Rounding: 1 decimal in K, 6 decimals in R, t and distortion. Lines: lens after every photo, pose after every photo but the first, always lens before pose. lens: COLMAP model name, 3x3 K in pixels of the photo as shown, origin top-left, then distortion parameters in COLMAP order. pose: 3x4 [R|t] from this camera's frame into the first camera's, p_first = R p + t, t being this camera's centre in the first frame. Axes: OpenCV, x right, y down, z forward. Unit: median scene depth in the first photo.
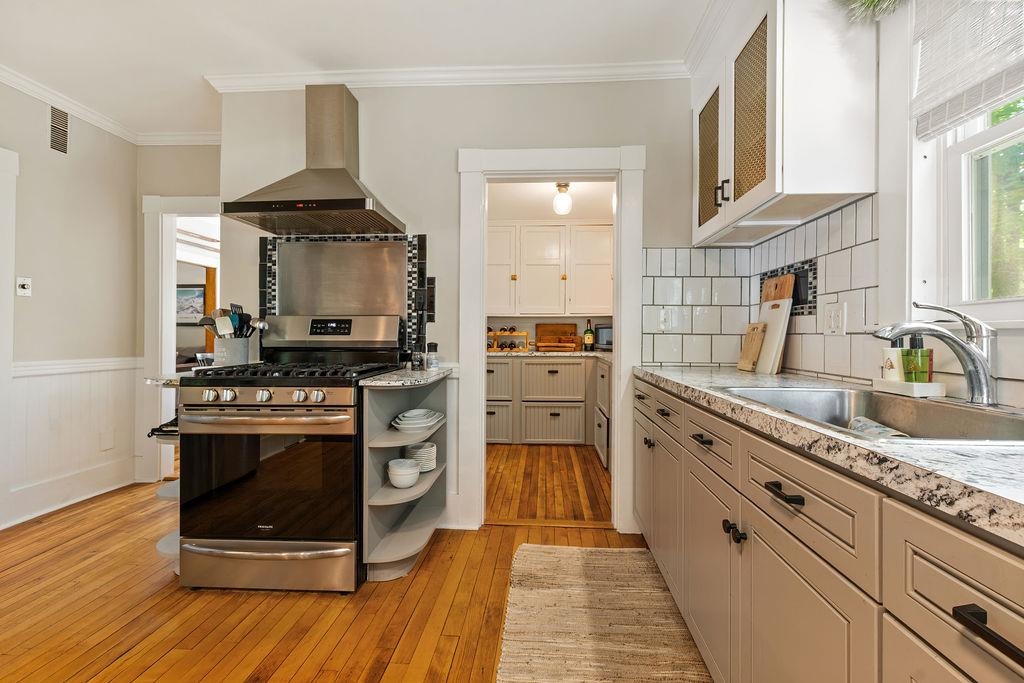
lens RADIAL K [[555.3, 0, 509.9], [0, 555.3, 335.0], [0, 0, 1]] dist [0.017321, -0.003686]
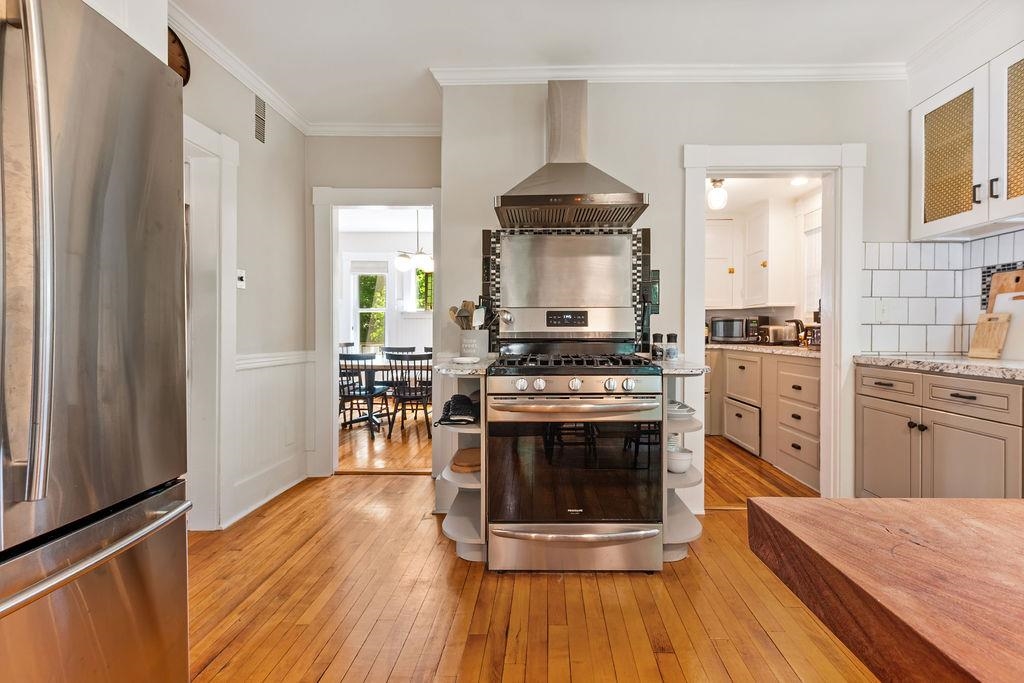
lens RADIAL K [[555.3, 0, 590.7], [0, 555.3, 336.2], [0, 0, 1]] dist [0.017321, -0.003686]
pose [[0.998293, -0.004205, 0.058253, -0.319042], [0.003516, 0.999923, 0.011911, 0.005305], [-0.058299, -0.011686, 0.998231, -0.017974]]
